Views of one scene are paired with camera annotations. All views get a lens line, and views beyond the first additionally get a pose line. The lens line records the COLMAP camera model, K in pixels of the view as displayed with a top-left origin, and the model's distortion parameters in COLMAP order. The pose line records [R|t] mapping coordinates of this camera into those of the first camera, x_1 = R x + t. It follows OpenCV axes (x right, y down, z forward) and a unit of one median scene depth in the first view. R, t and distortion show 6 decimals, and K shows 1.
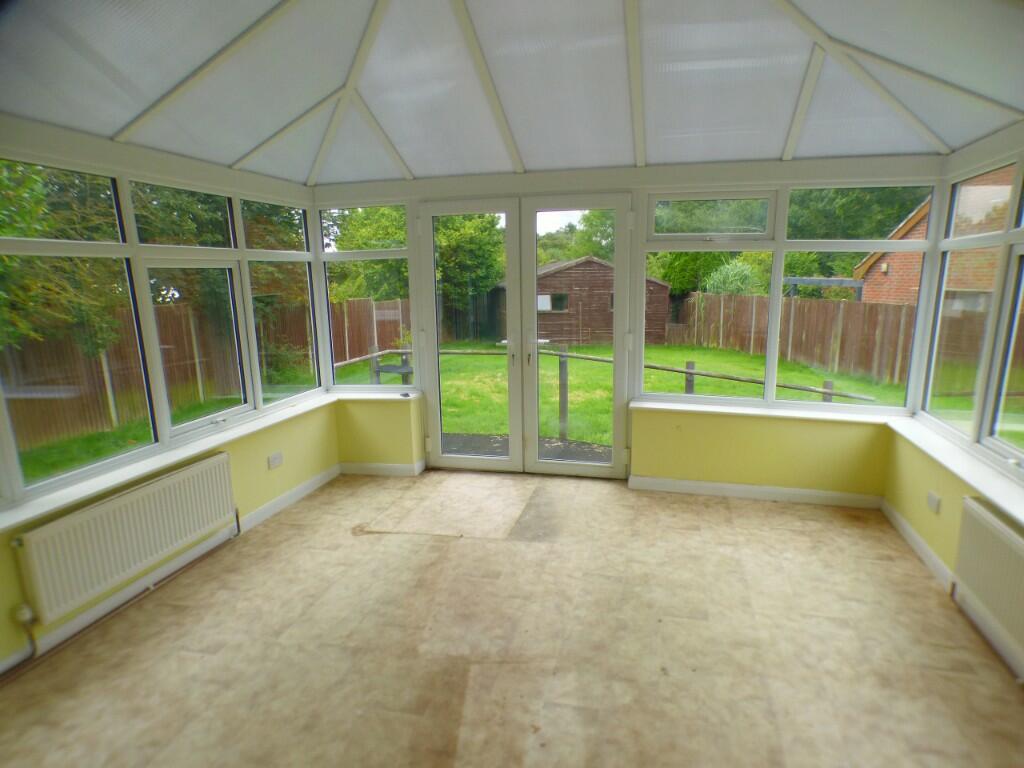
lens RADIAL K [[586.1, 0, 512.8], [0, 586.1, 387.6], [0, 0, 1]] dist [0.003013, -0.039448]
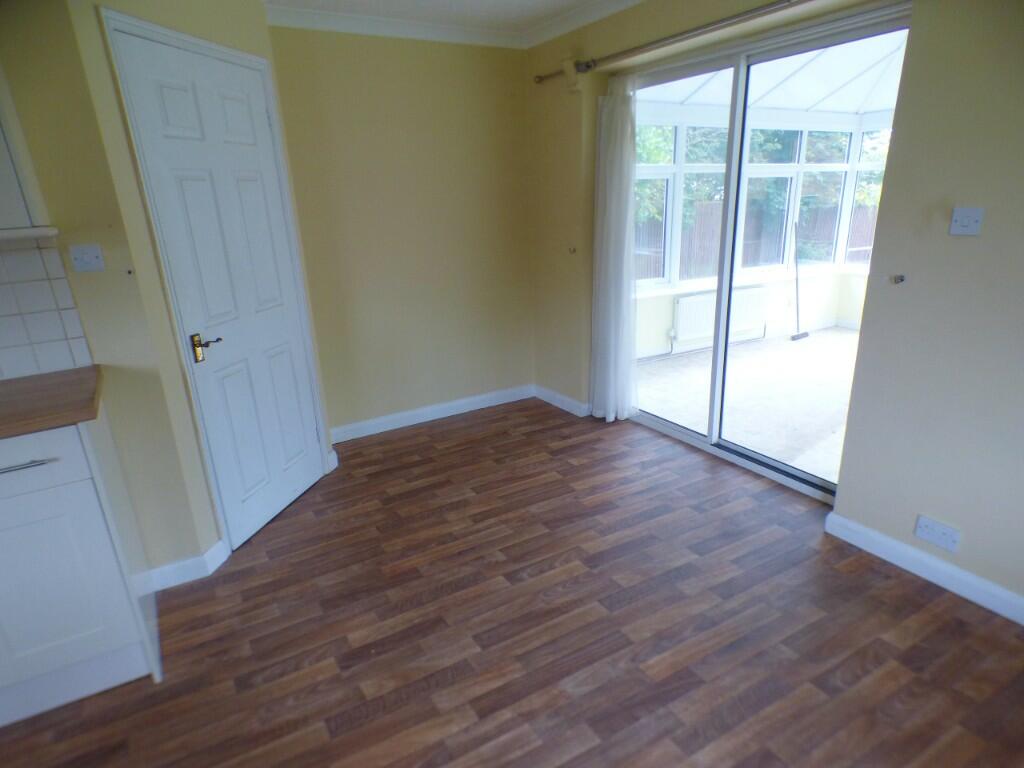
lens RADIAL K [[586.1, 0, 512.8], [0, 586.1, 387.6], [0, 0, 1]] dist [0.003013, -0.039448]
pose [[0.680737, 0.226879, -0.696508, 0.244919], [-0.135730, 0.973429, 0.184426, 0.171104], [0.719844, -0.031008, 0.693443, -0.692041]]
